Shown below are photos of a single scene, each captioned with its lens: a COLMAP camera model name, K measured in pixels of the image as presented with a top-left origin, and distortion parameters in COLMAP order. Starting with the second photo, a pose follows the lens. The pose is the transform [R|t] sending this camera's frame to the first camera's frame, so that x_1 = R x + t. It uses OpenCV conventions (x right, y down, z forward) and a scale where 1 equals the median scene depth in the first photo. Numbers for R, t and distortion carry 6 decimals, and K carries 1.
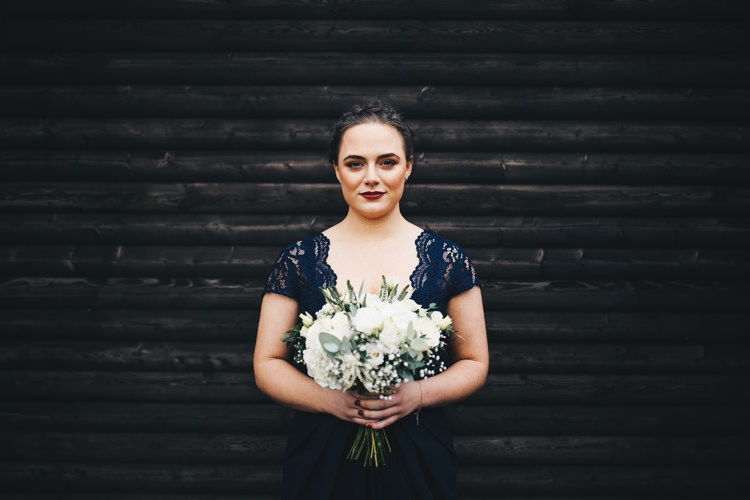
lens RADIAL K [[663.8, 0, 375.0], [0, 663.8, 250.0], [0, 0, 1]] dist [-0.011507, -0.010072]
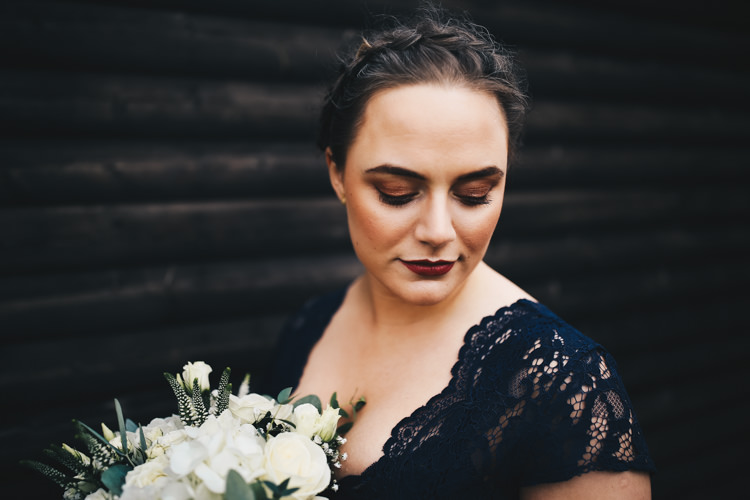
lens RADIAL K [[663.8, 0, 375.0], [0, 663.8, 250.0], [0, 0, 1]] dist [-0.011507, -0.010072]
pose [[0.932436, -0.048466, 0.358071, -0.128935], [0.036462, 0.998526, 0.040206, -0.080456], [-0.359492, -0.024433, 0.932828, 0.473913]]
